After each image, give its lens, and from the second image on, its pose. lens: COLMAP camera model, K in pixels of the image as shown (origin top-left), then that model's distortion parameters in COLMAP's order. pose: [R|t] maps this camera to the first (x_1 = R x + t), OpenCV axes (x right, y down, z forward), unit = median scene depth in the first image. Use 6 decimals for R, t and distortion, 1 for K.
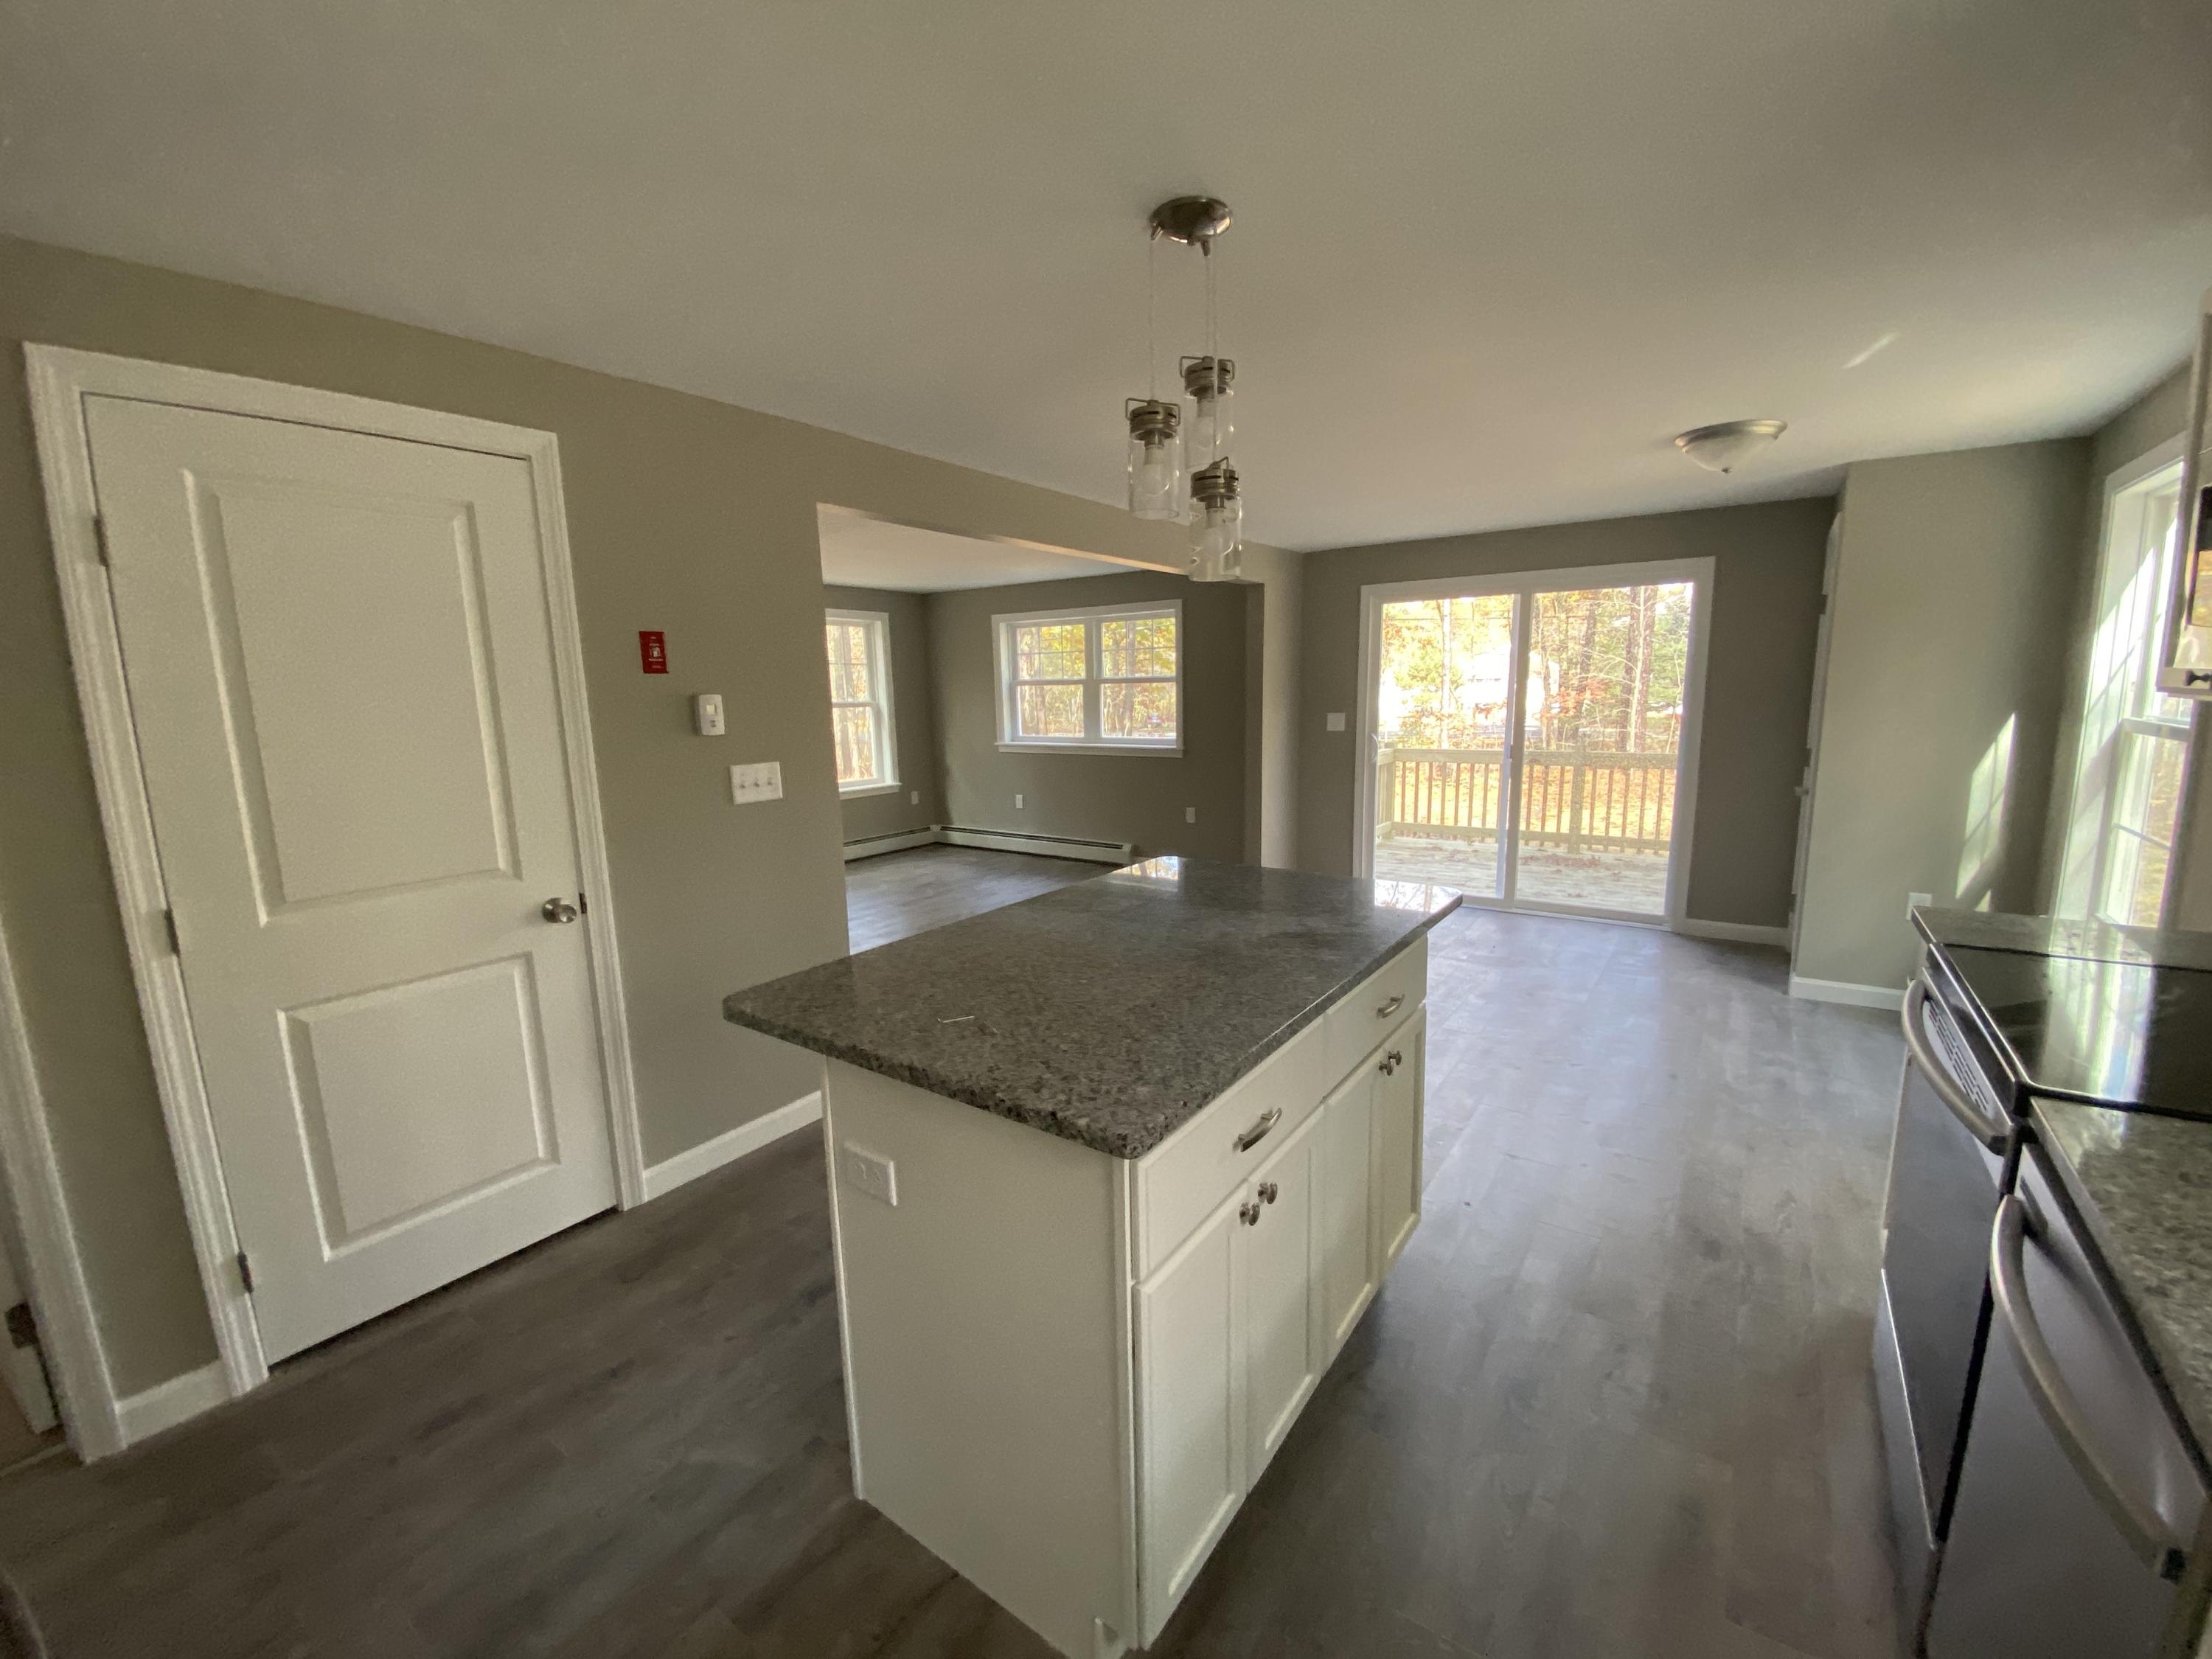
lens RADIAL K [[889.5, 0, 1106.0], [0, 889.5, 829.5], [0, 0, 1]] dist [0.000223, -0.013186]
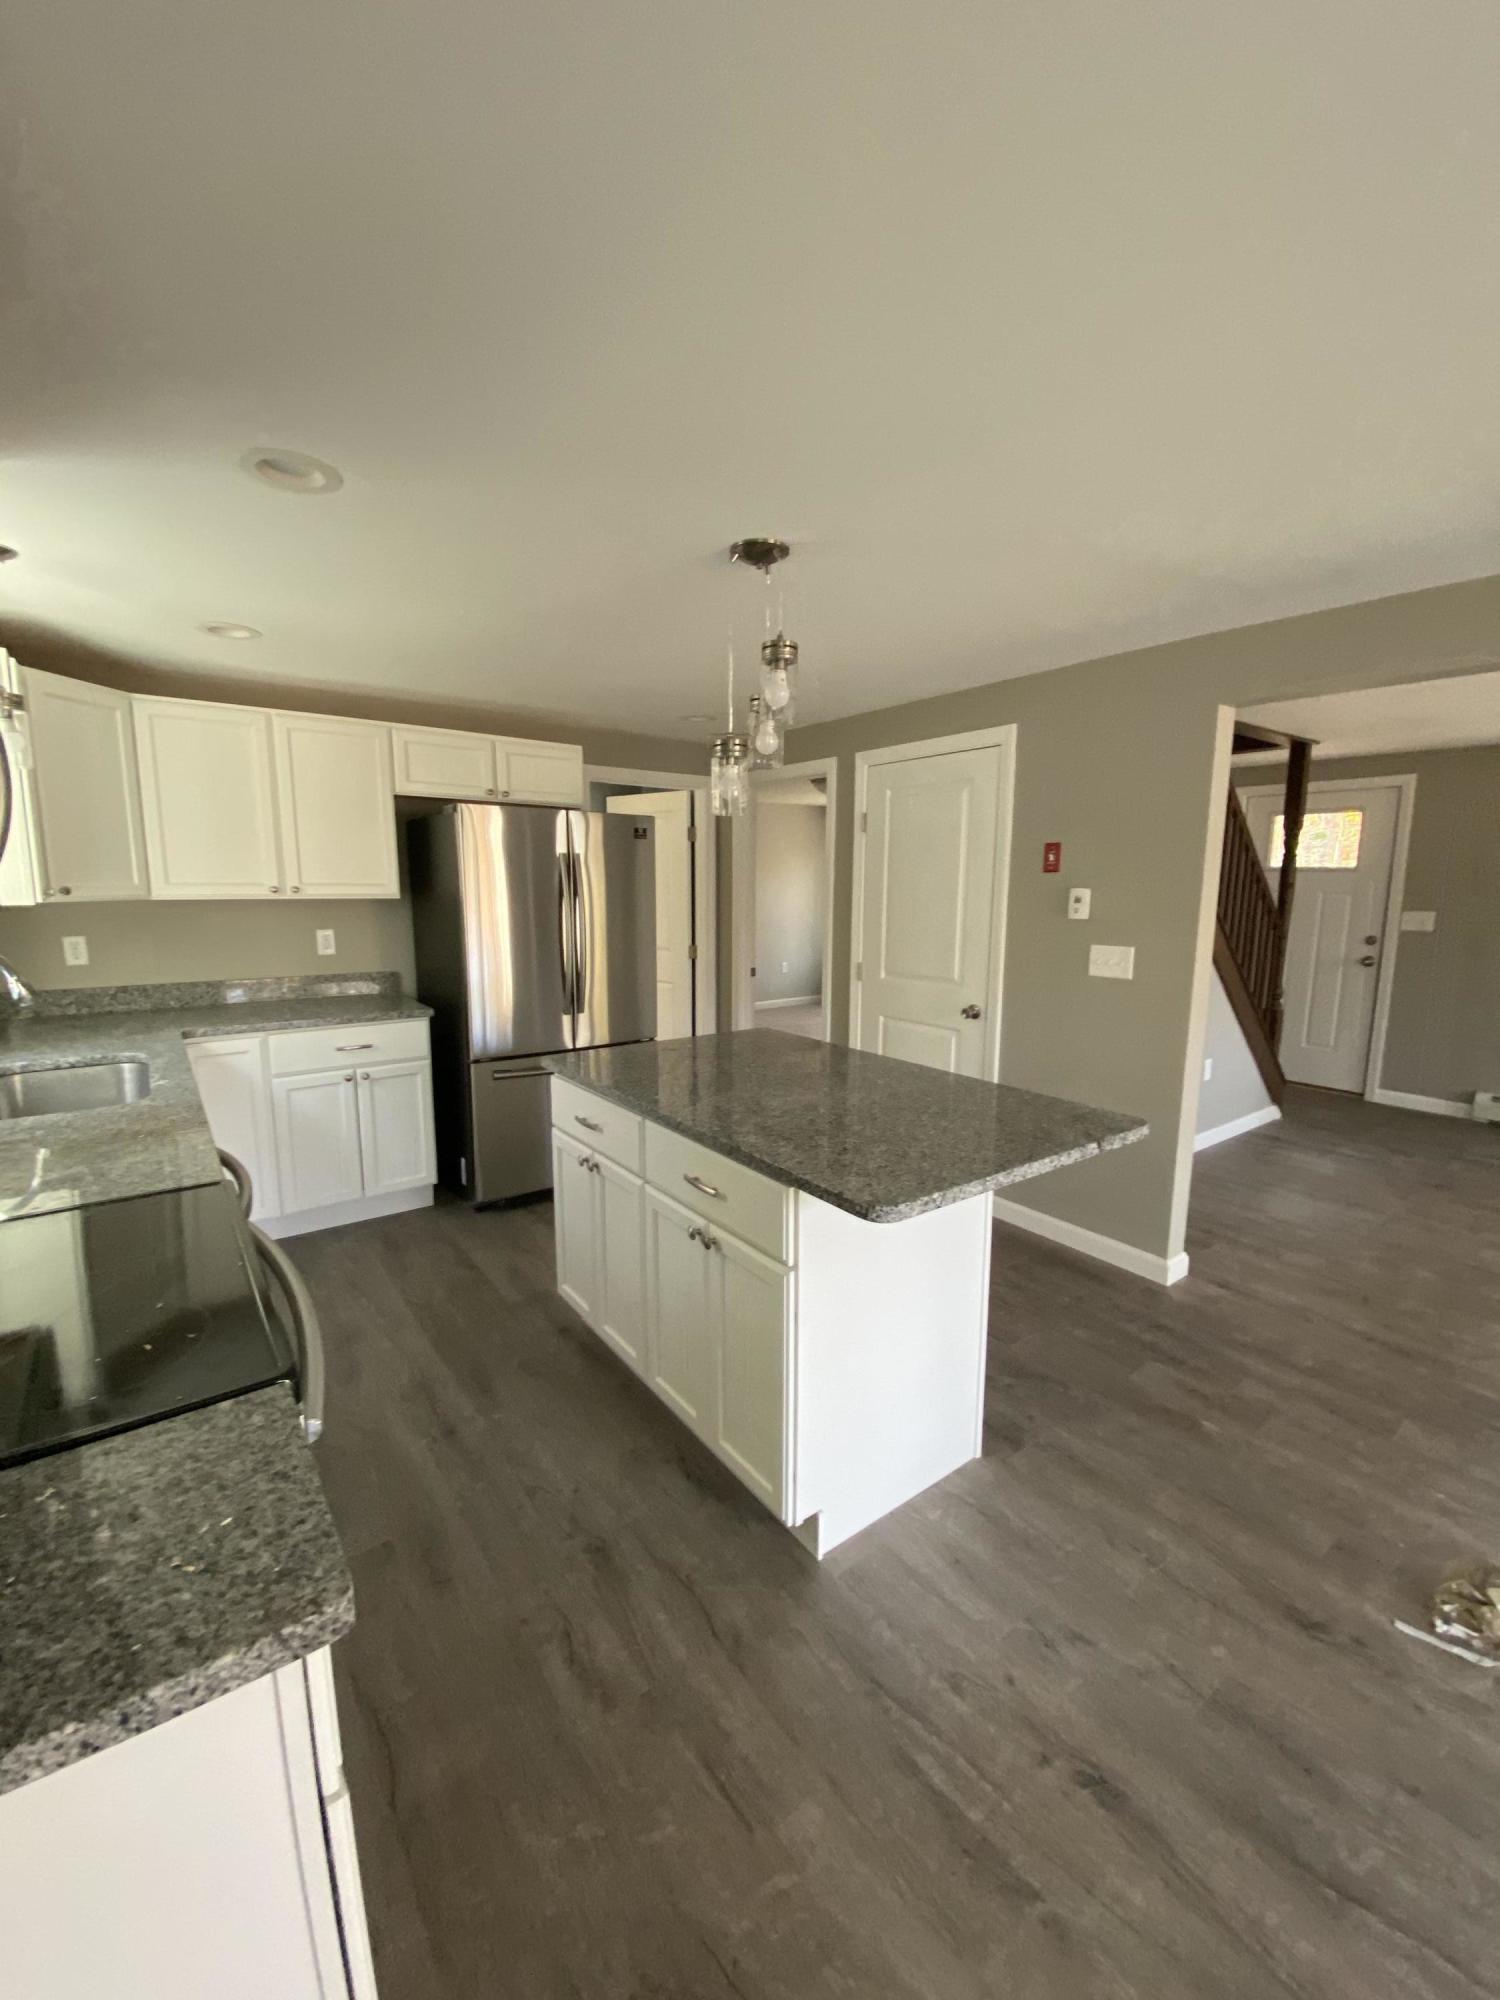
lens RADIAL K [[804.2, 0, 750.0], [0, 804.2, 1000.0], [0, 0, 1]] dist [0.000223, -0.013186]
pose [[-0.309964, 0.153259, -0.938314, 0.943706], [-0.156166, 0.965310, 0.209257, -0.183599], [0.937835, 0.211395, -0.275278, 1.010455]]
